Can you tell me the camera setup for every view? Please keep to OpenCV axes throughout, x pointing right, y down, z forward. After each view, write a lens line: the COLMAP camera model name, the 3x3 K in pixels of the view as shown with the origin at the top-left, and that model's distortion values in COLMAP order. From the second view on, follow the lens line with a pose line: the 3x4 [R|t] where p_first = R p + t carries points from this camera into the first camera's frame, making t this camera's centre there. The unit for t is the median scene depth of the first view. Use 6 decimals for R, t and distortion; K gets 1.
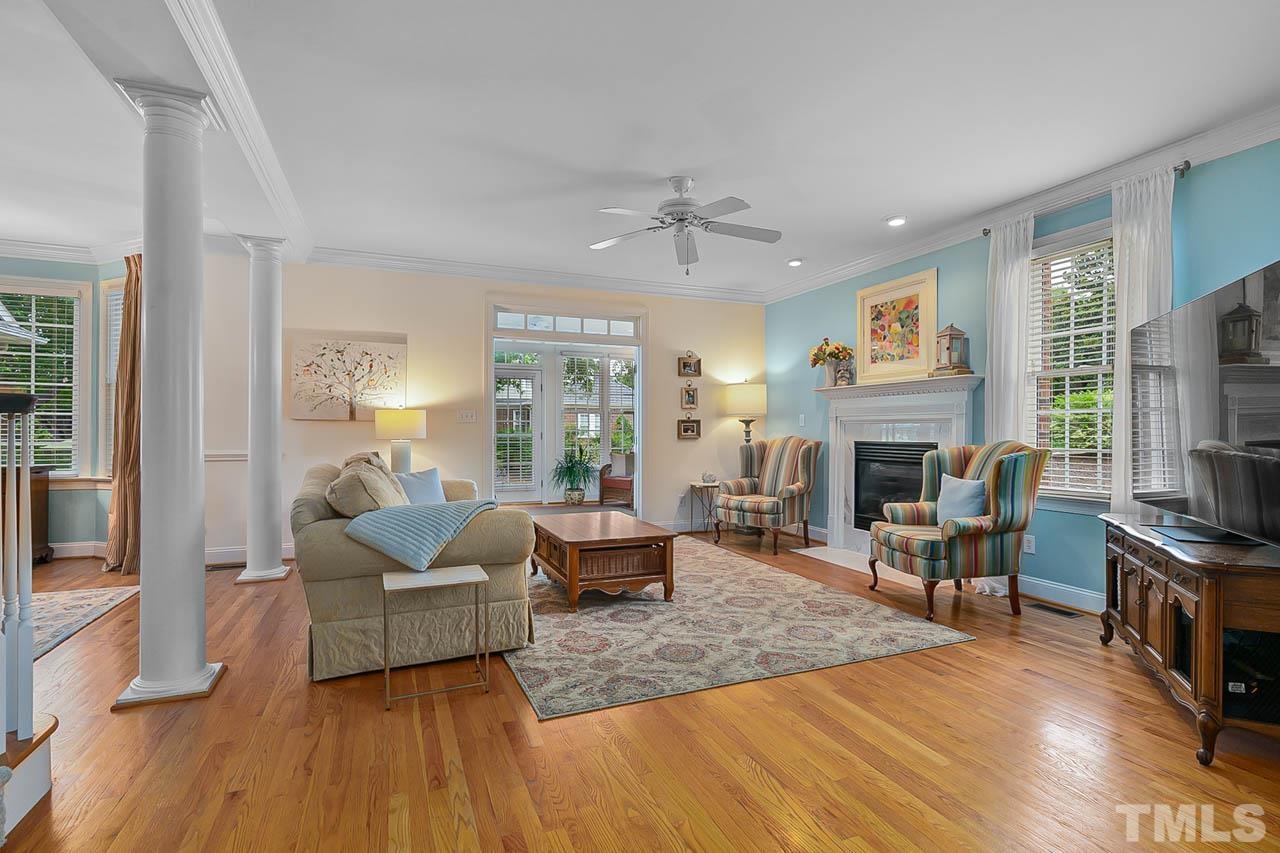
lens RADIAL K [[608.1, 0, 642.7], [0, 608.1, 429.4], [0, 0, 1]] dist [-0.010107, 0.001832]
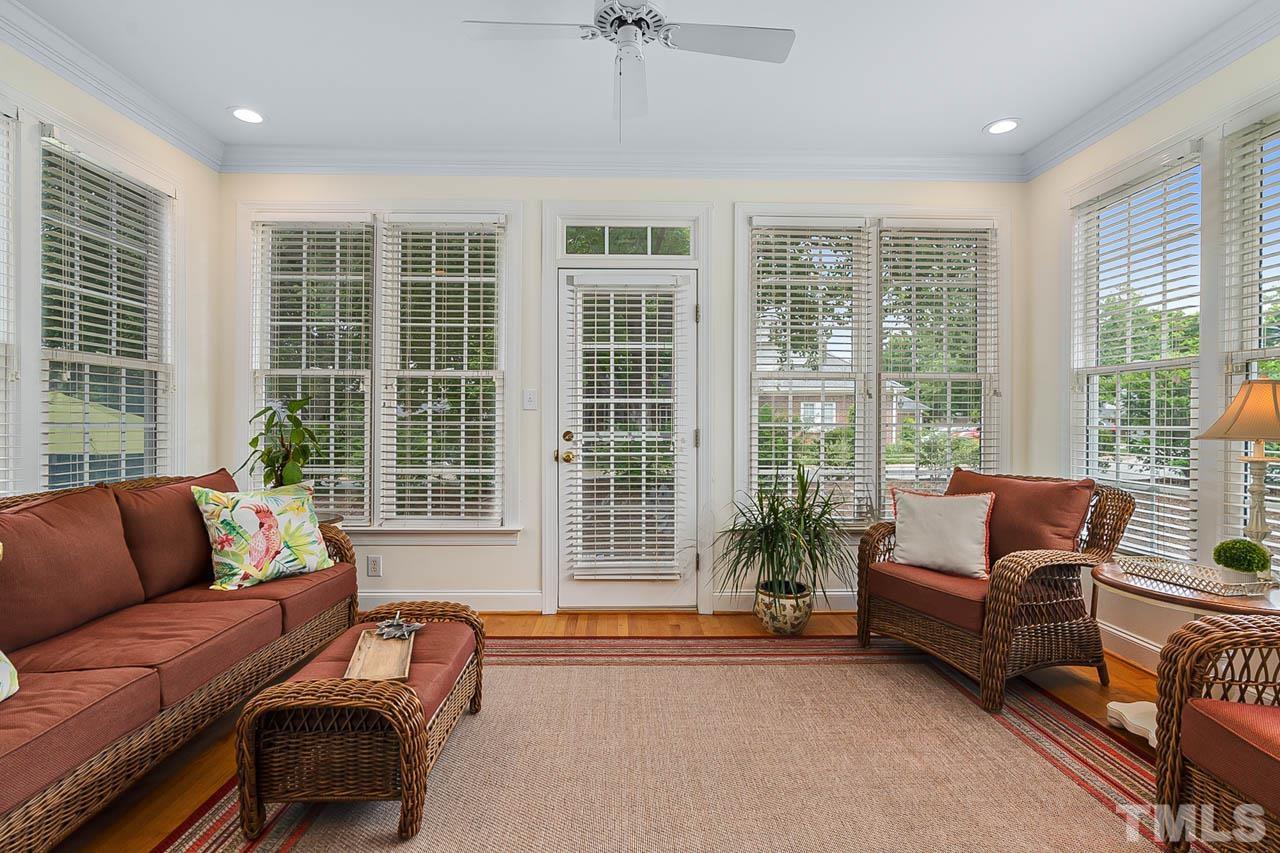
lens RADIAL K [[608.1, 0, 652.4], [0, 608.1, 426.3], [0, 0, 1]] dist [-0.010107, 0.001832]
pose [[0.943279, 0.008892, -0.331883, -0.128353], [-0.002282, 0.999791, 0.020299, -0.010168], [0.331995, -0.018391, 0.943102, 1.171696]]
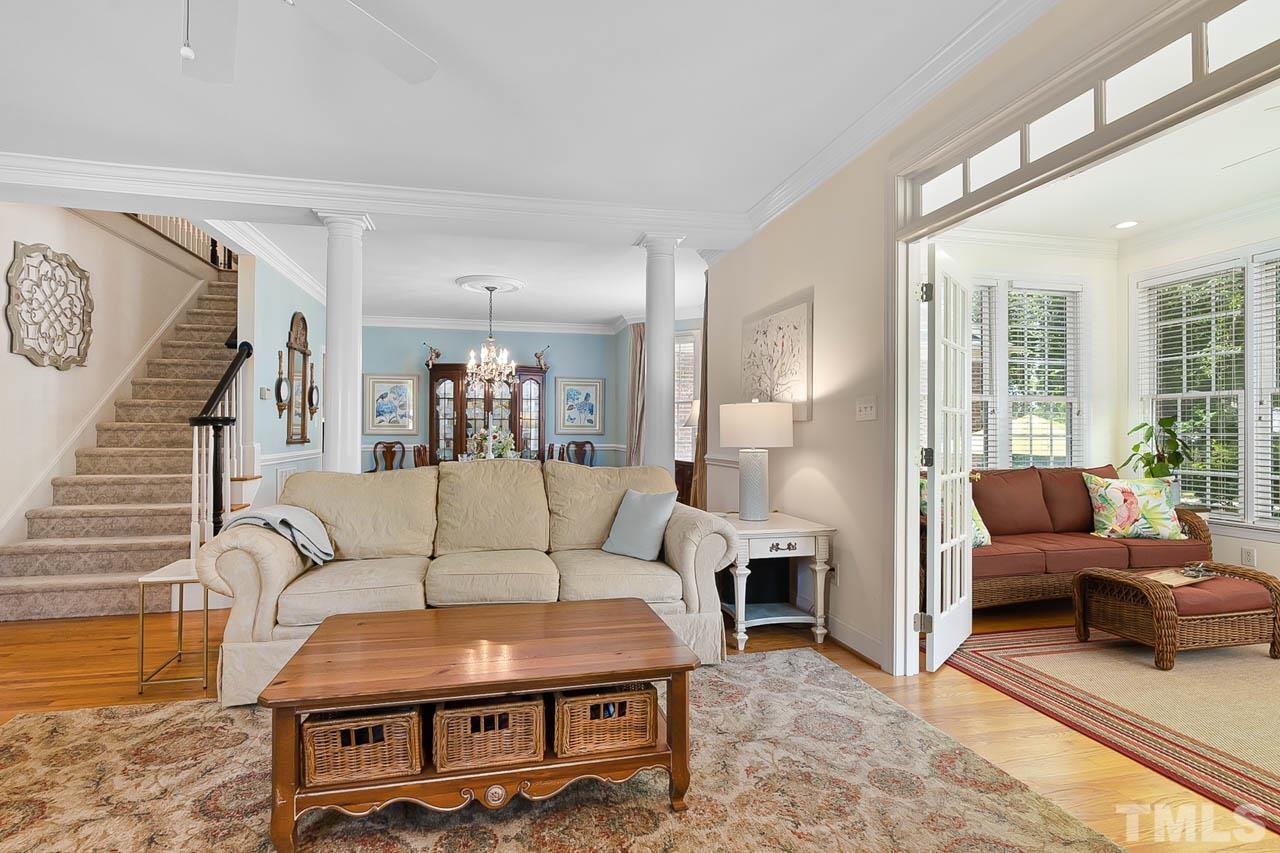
lens RADIAL K [[608.1, 0, 639.8], [0, 608.1, 425.7], [0, 0, 1]] dist [-0.010107, 0.001832]
pose [[-0.146997, -0.013549, -0.989044, 0.319659], [-0.000609, 0.999907, -0.013607, 0.001471], [0.989137, -0.001398, -0.146991, 1.017504]]
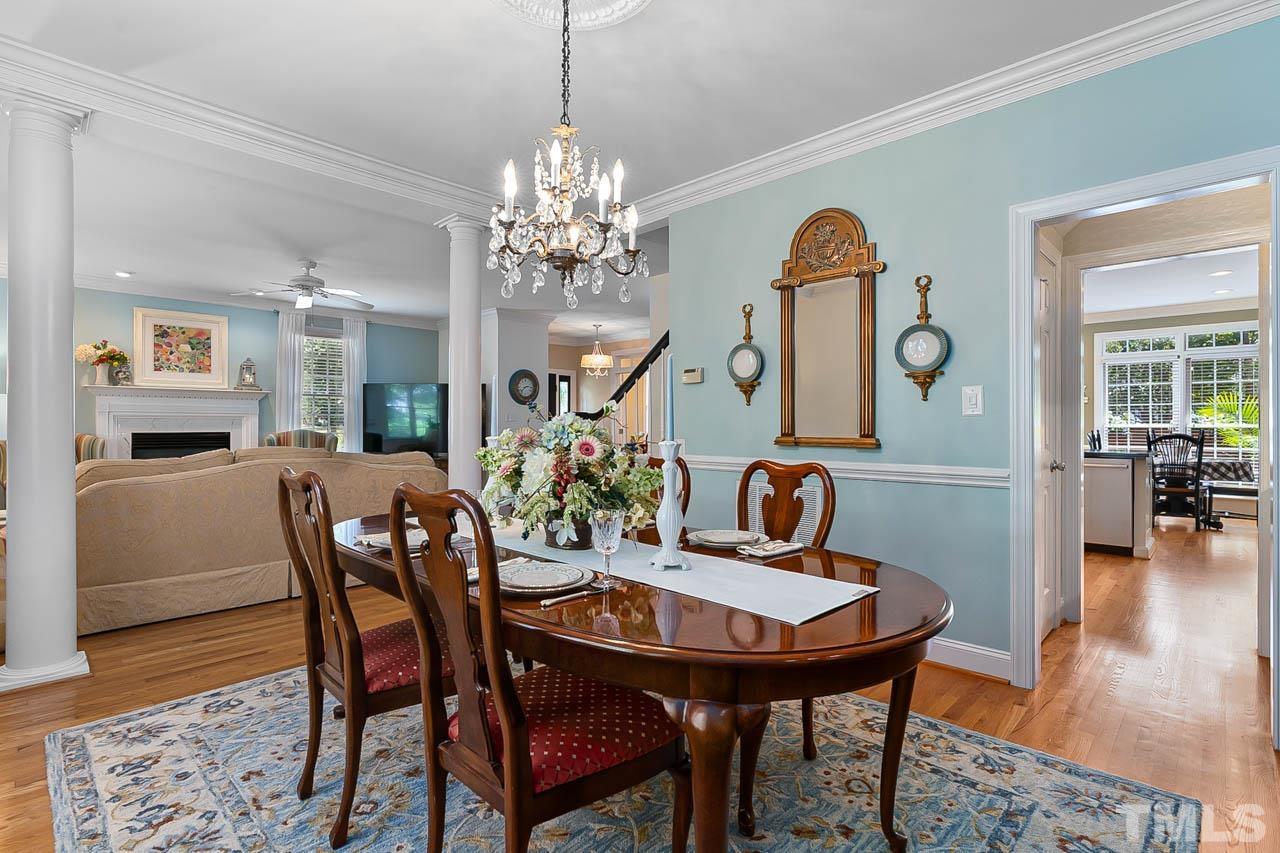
lens RADIAL K [[608.1, 0, 637.8], [0, 608.1, 425.9], [0, 0, 1]] dist [-0.010107, 0.001832]
pose [[-0.394436, -0.001762, 0.918922, -1.257855], [-0.005404, 0.999985, -0.000403, -0.000025], [-0.918907, -0.005125, -0.394440, 0.633215]]
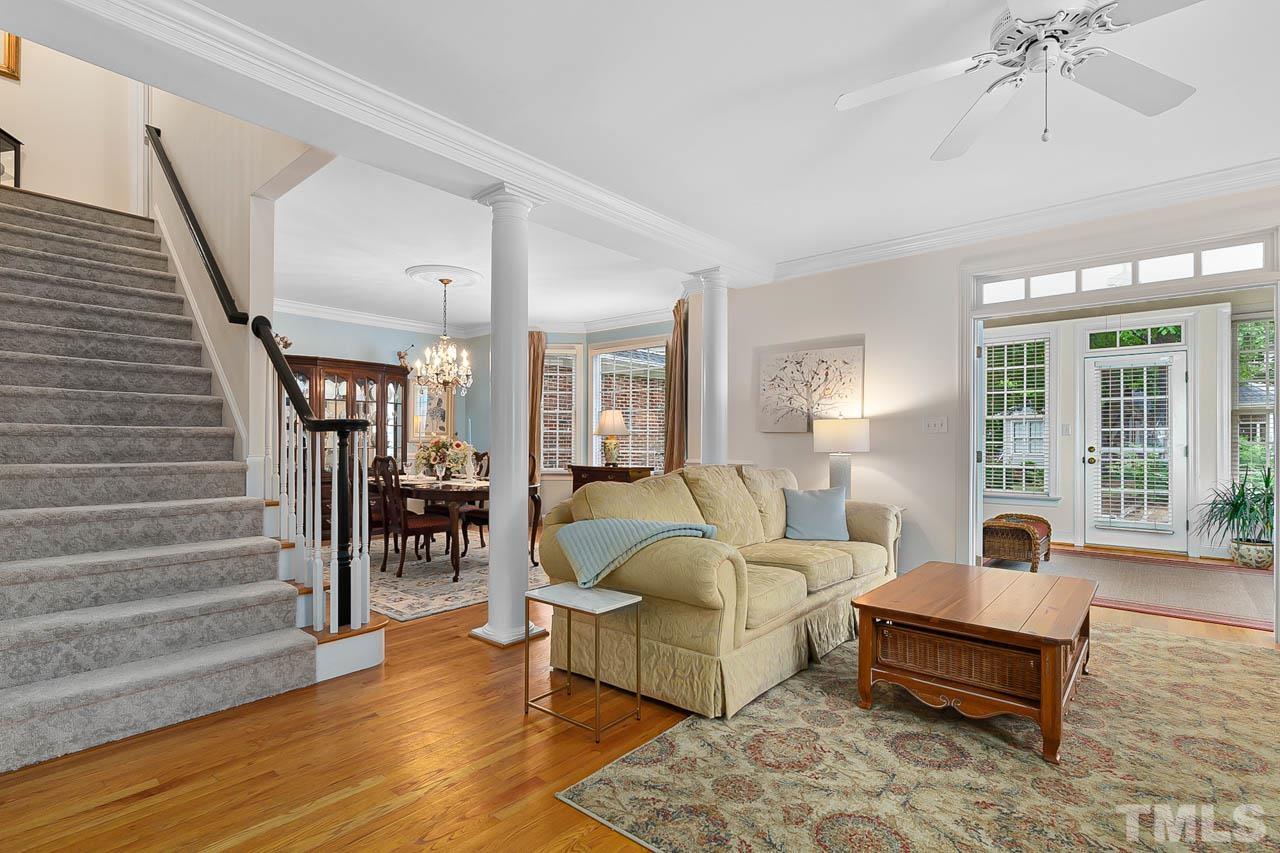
lens RADIAL K [[608.1, 0, 633.9], [0, 608.1, 437.2], [0, 0, 1]] dist [-0.010107, 0.001832]
pose [[0.439206, -0.007974, -0.898351, 0.284386], [-0.000542, 0.999958, -0.009141, 0.002394], [0.898386, 0.004501, 0.439184, 0.343443]]
